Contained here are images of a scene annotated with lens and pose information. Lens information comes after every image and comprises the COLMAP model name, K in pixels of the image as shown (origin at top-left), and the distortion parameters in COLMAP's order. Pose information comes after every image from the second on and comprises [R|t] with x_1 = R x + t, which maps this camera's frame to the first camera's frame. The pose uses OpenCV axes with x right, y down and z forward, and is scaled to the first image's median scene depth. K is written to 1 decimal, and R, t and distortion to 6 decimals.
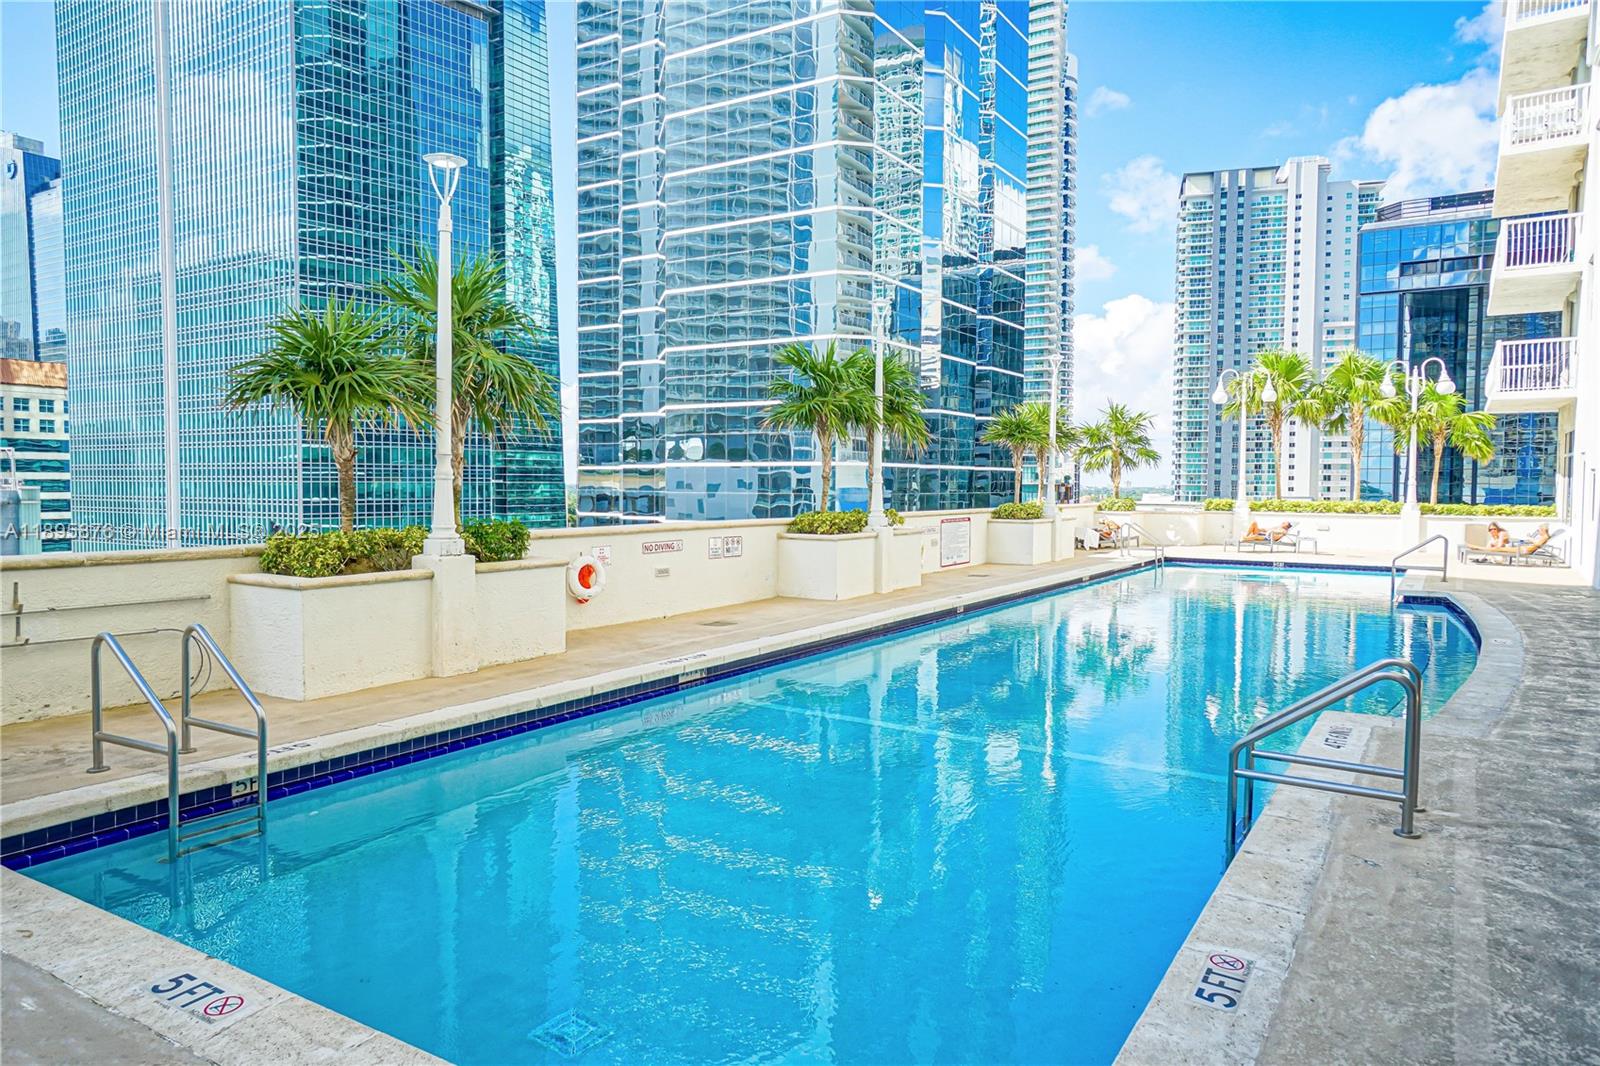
lens RADIAL K [[1032.2, 0, 798.4], [0, 1032.2, 525.5], [0, 0, 1]] dist [0.023995, -0.000432]
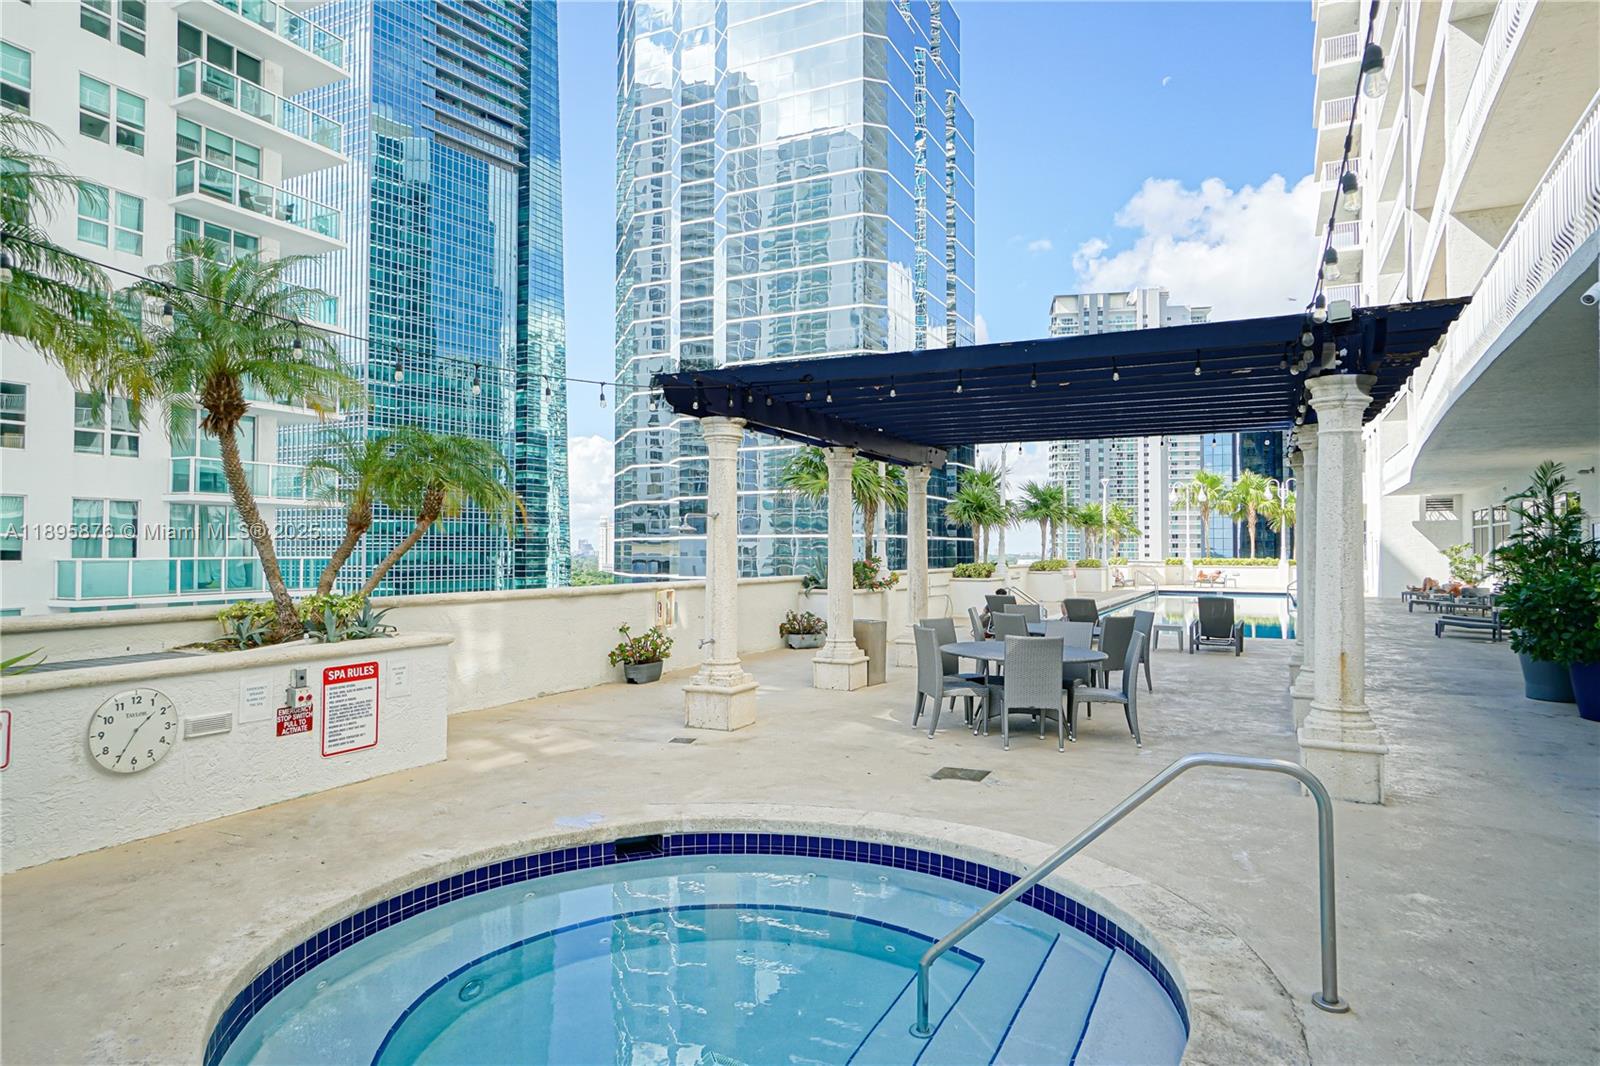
lens RADIAL K [[966.5, 0, 784.5], [0, 966.5, 538.5], [0, 0, 1]] dist [-0.006485, 0.000833]
pose [[0.994886, -0.001969, 0.100982, -0.098638], [0.007460, 0.998511, -0.054032, 0.005931], [-0.100726, 0.054509, 0.993420, -0.128184]]
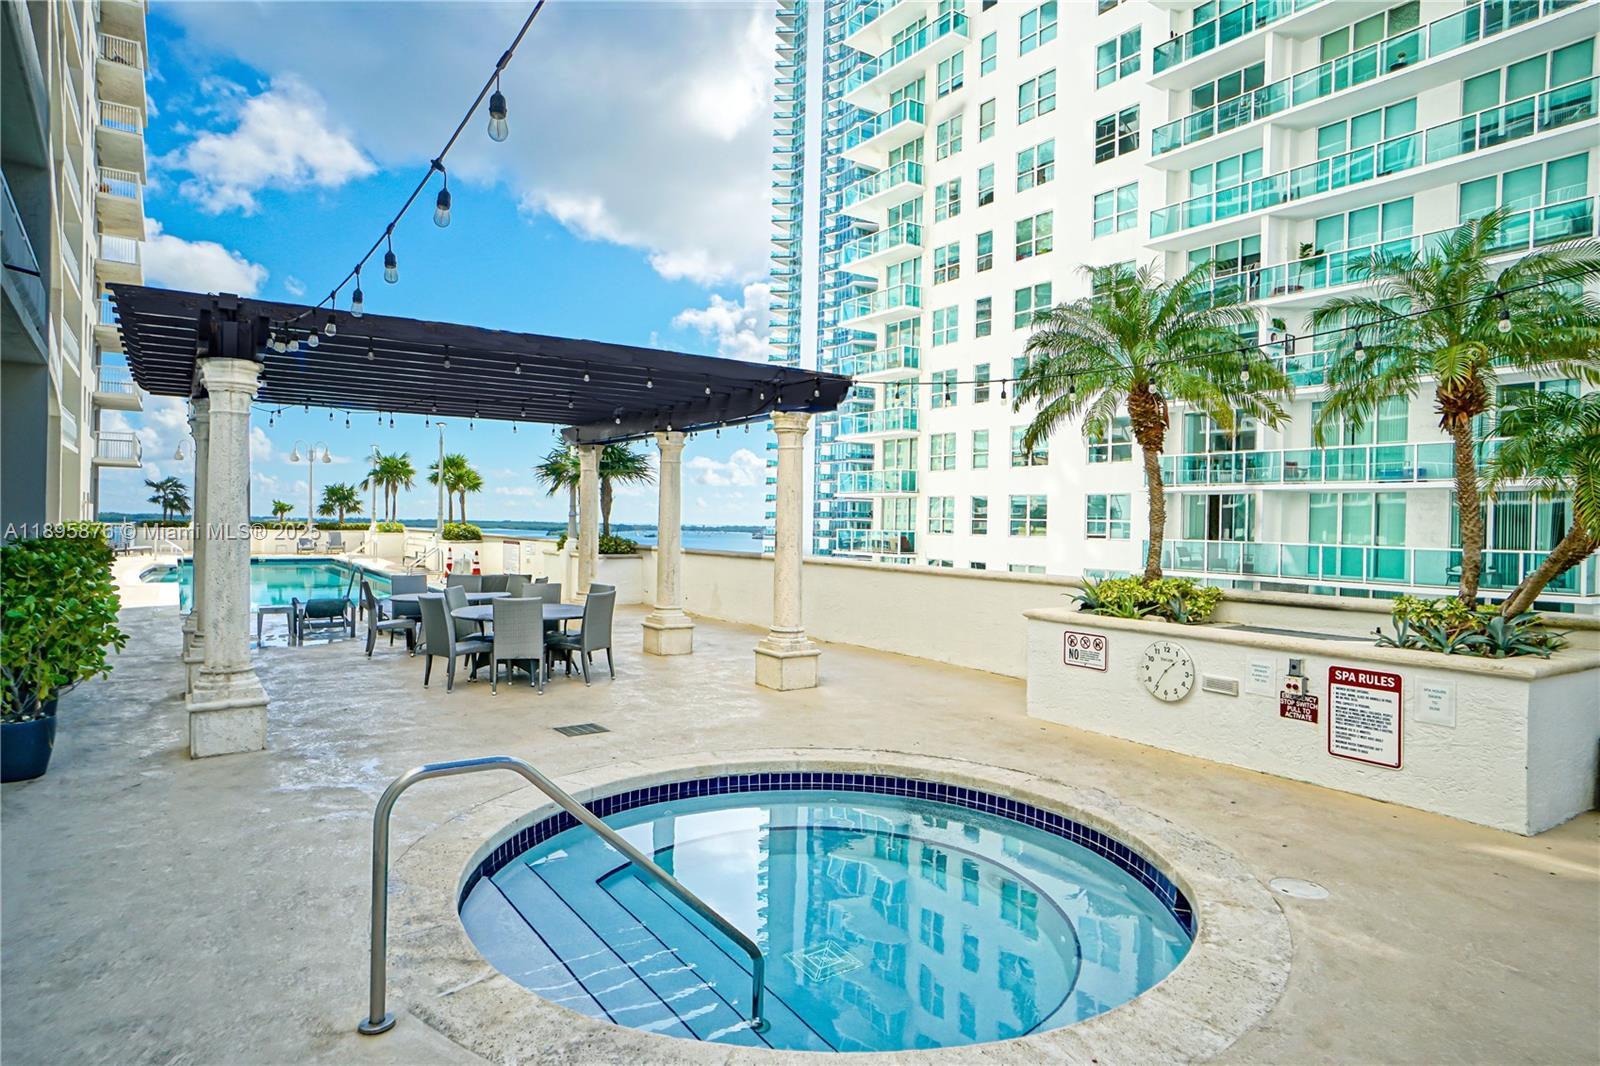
lens RADIAL K [[915.4, 0, 794.4], [0, 915.4, 525.8], [0, 0, 1]] dist [0.000281, 0.002825]
pose [[-0.390102, -0.006258, -0.920751, 0.617608], [-0.061385, 0.997929, 0.019224, -0.046393], [0.918723, 0.064020, -0.389678, 0.763170]]
